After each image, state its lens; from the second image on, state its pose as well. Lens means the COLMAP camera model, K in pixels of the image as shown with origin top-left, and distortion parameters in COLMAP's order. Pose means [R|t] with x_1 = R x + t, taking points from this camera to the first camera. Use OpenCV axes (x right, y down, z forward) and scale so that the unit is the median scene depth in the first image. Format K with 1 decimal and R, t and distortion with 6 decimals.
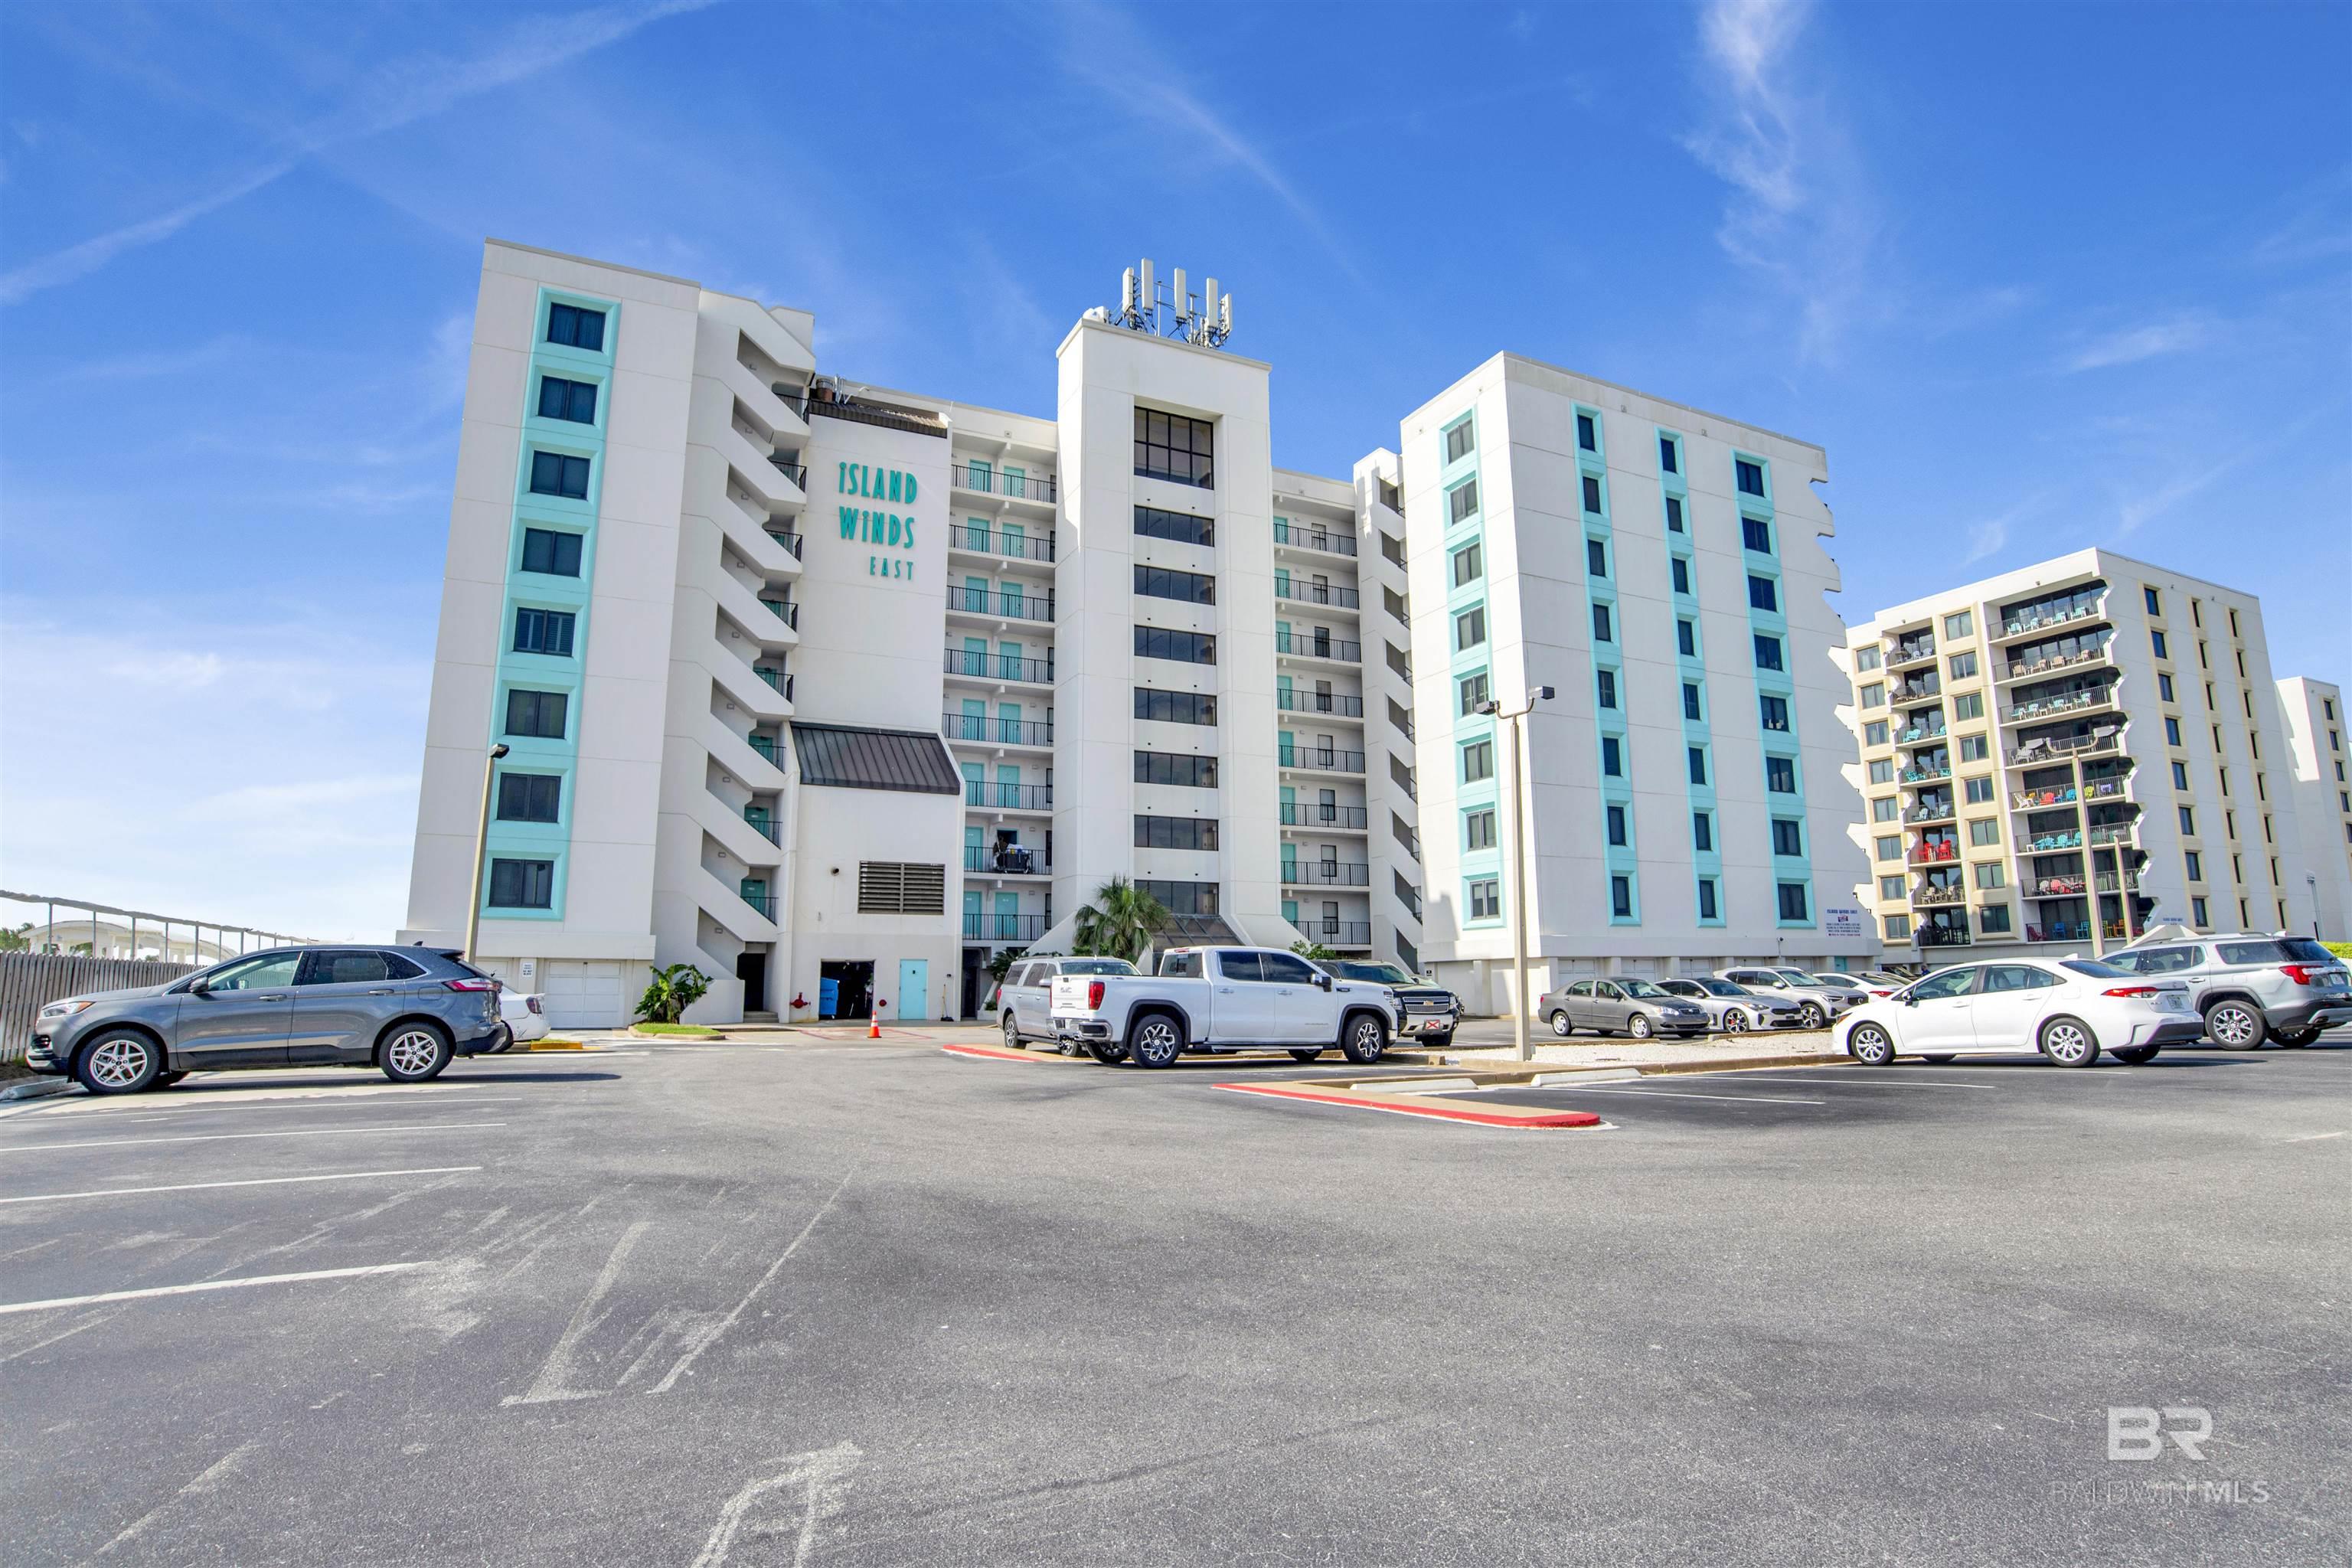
lens RADIAL K [[1242.1, 0, 1170.7], [0, 1242.1, 781.8], [0, 0, 1]] dist [-0.040507, 0.001337]
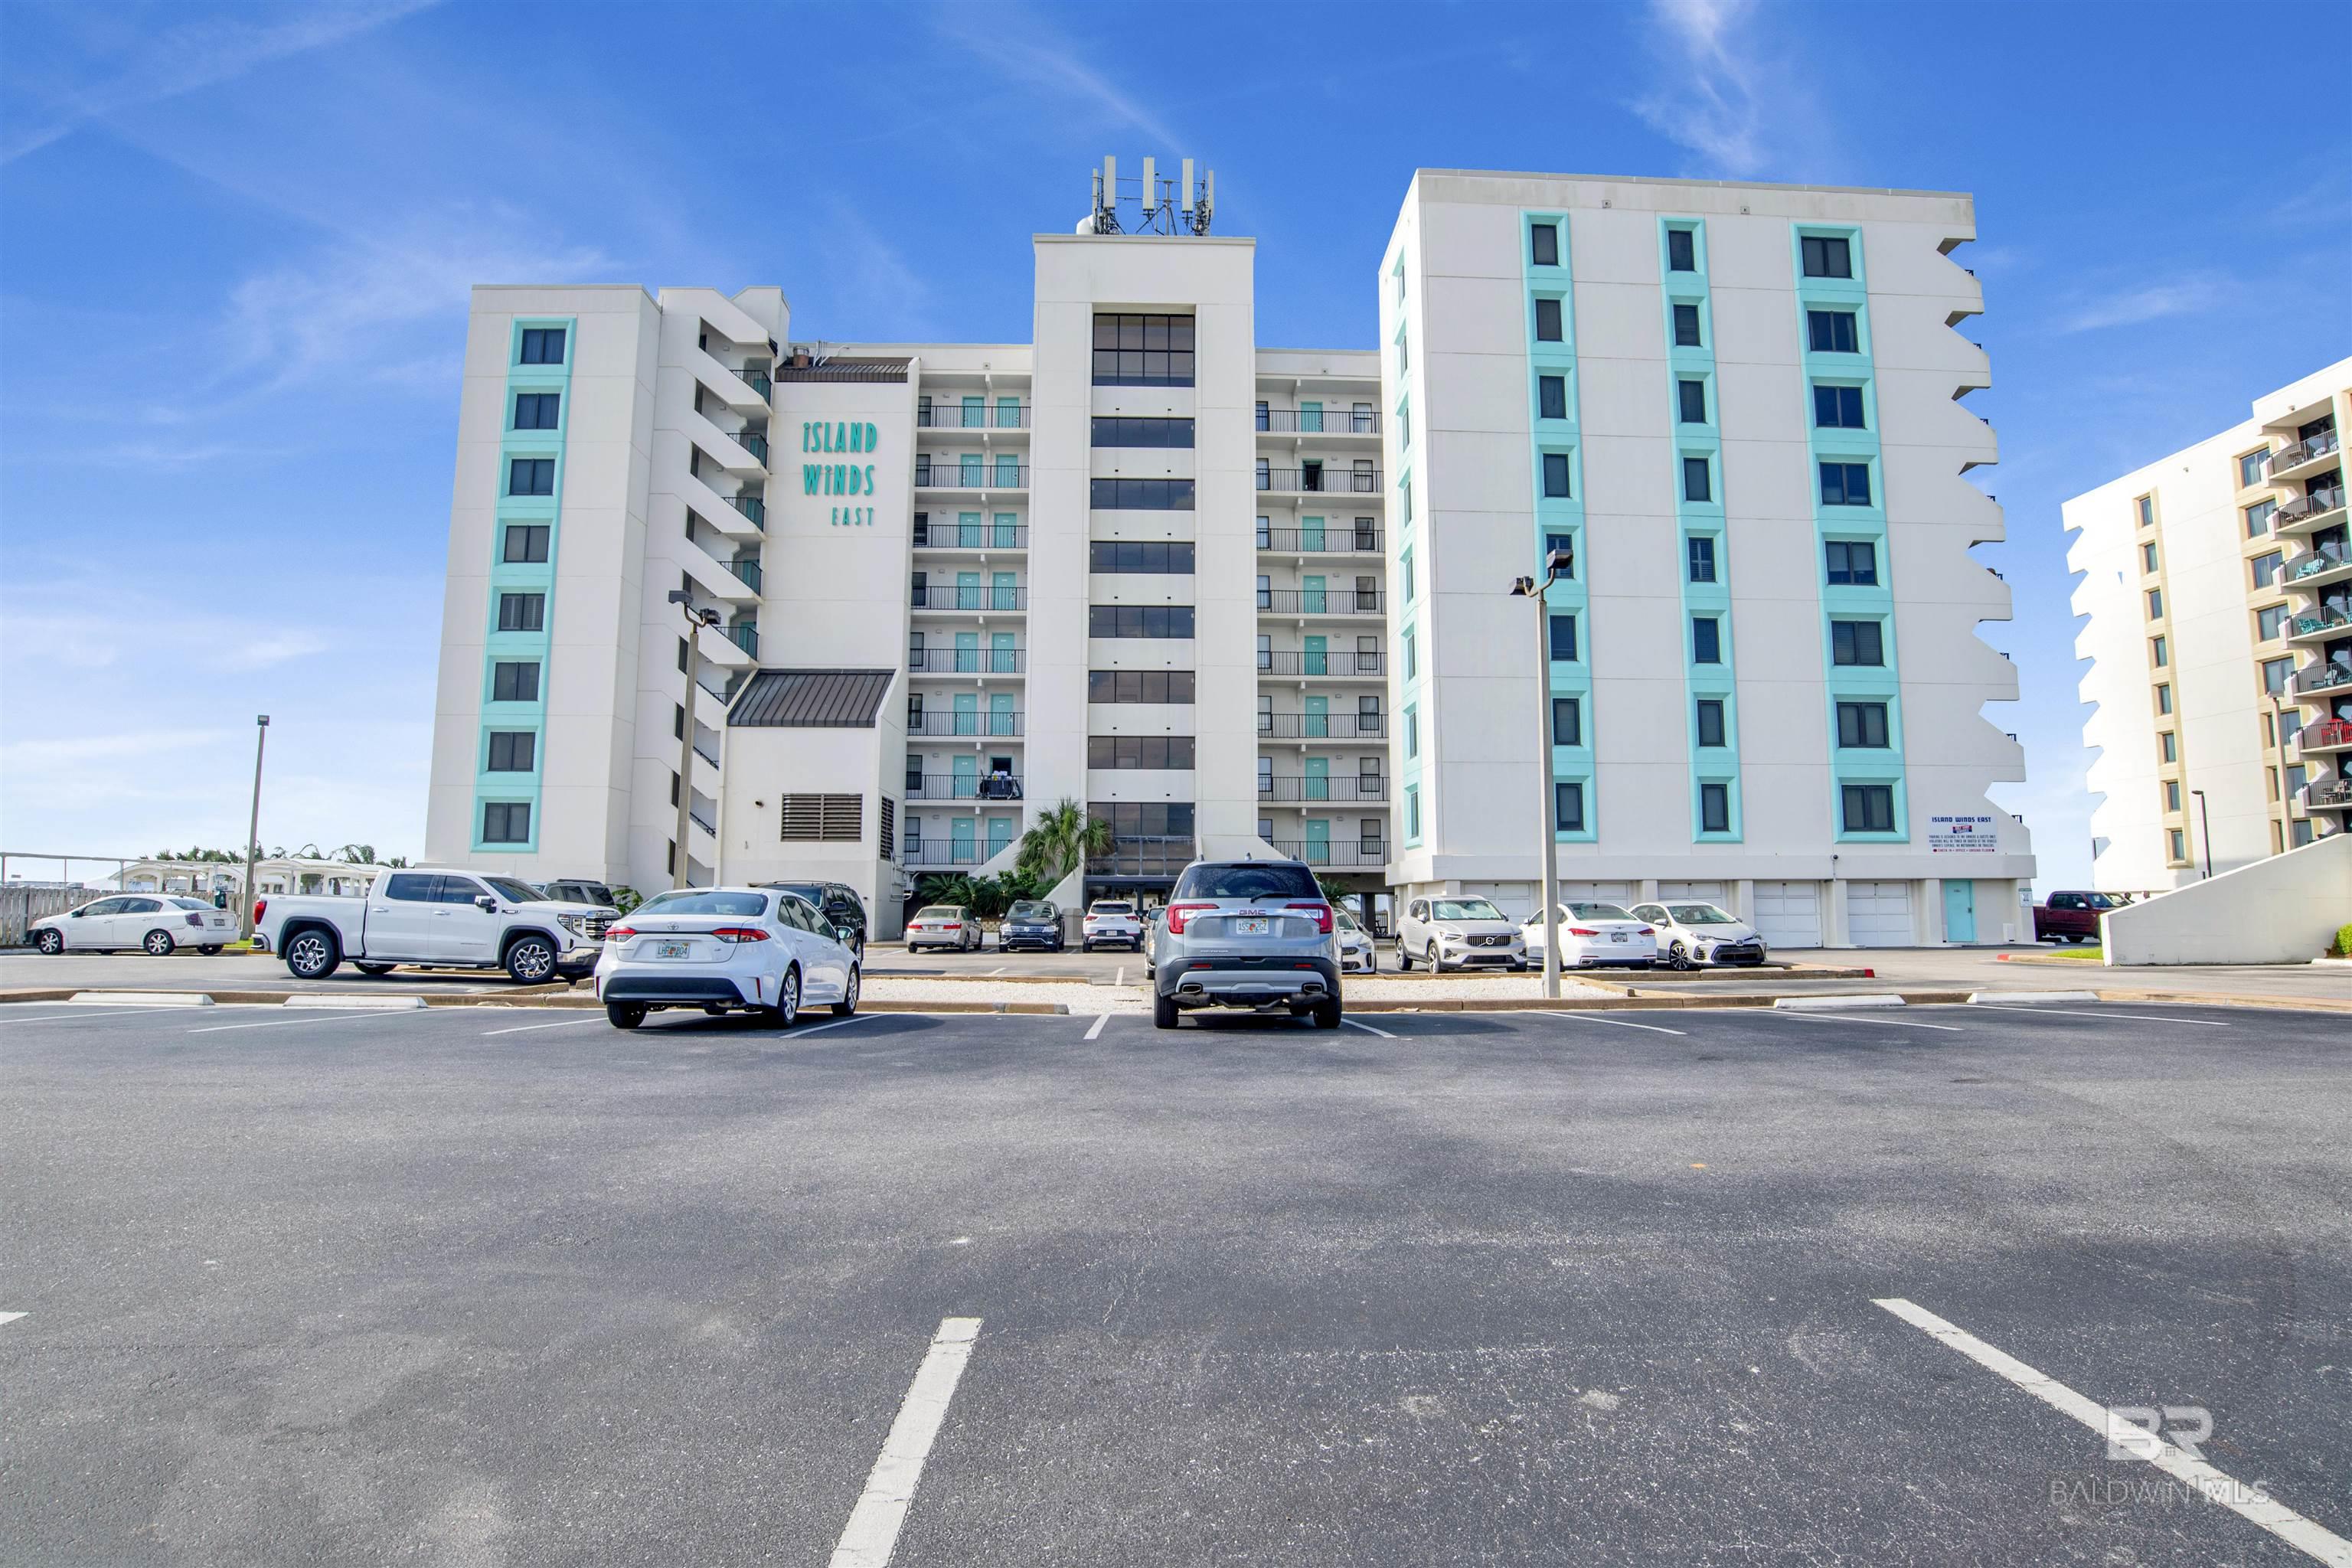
lens RADIAL K [[1242.1, 0, 1169.9], [0, 1242.1, 782.7], [0, 0, 1]] dist [-0.040507, 0.001337]
pose [[0.908850, -0.034982, -0.415654, 0.448268], [0.060476, 0.996999, 0.048325, 0.019747], [0.412716, -0.069057, 0.908238, 0.134339]]
